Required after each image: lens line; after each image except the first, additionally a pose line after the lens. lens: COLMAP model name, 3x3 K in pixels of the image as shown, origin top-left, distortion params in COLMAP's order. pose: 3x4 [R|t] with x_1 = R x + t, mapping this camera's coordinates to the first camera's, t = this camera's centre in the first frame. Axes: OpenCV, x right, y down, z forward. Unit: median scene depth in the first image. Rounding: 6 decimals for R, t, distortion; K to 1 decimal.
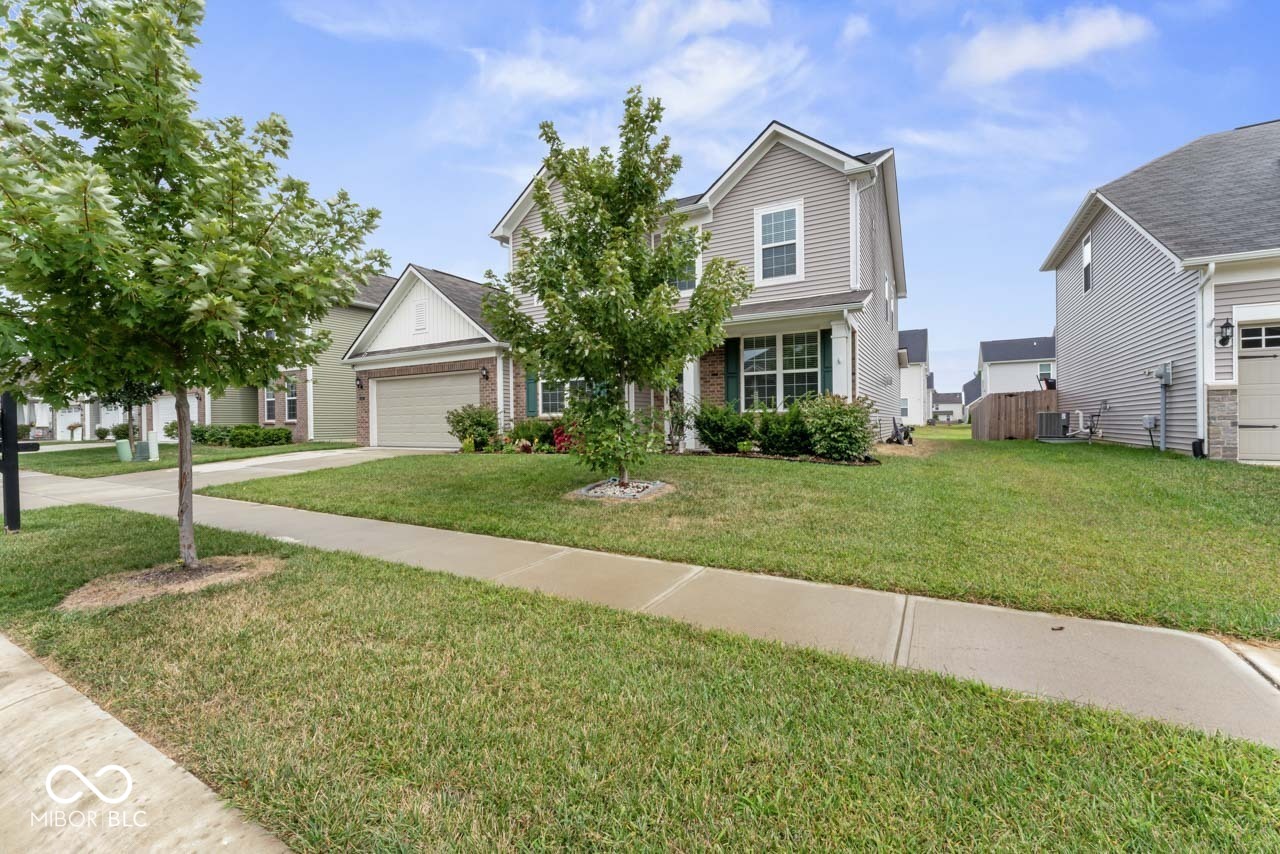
lens RADIAL K [[529.0, 0, 637.6], [0, 529.0, 422.6], [0, 0, 1]] dist [0.000703, 0.000103]
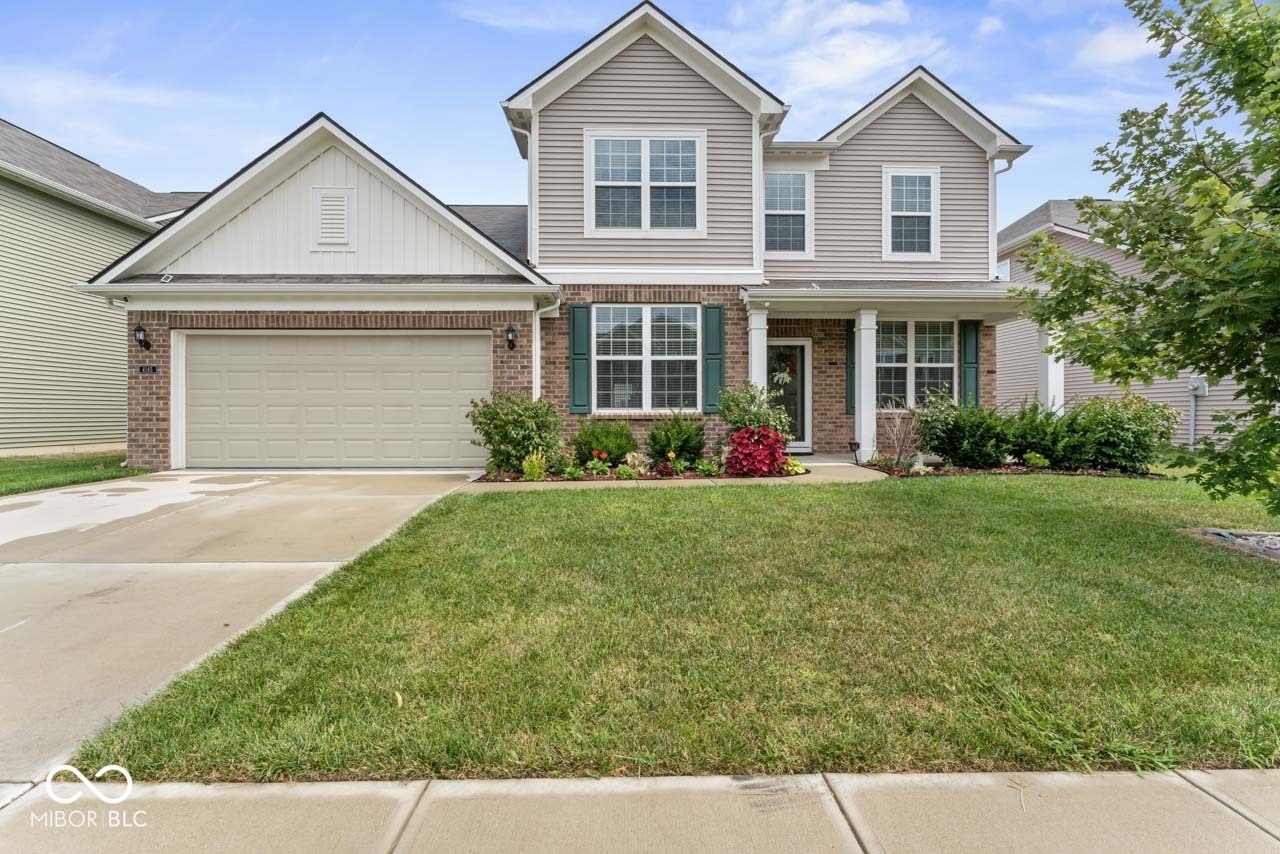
lens RADIAL K [[534.4, 0, 639.0], [0, 534.4, 410.6], [0, 0, 1]] dist [-0.002268, 0.000295]
pose [[0.854706, 0.013361, 0.518940, -0.532567], [-0.008964, 0.999900, -0.010982, -0.009900], [-0.519034, 0.004734, 0.854740, 0.489226]]
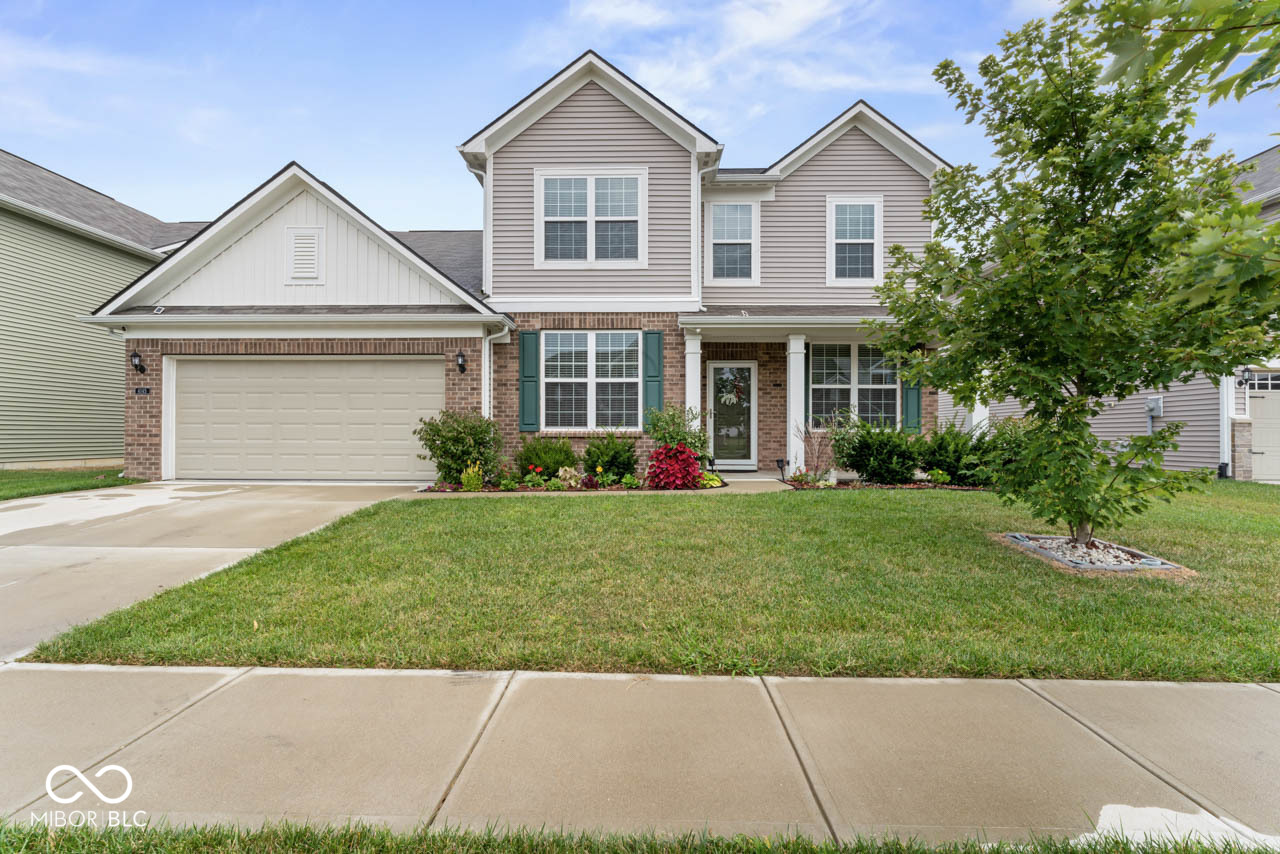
lens RADIAL K [[555.7, 0, 640.0], [0, 555.7, 427.0], [0, 0, 1]] dist [0.000378, 0.000222]
pose [[0.876422, 0.019848, 0.481134, -0.475112], [-0.013094, 0.999763, -0.017392, -0.007881], [-0.481365, 0.008943, 0.876474, 0.358507]]
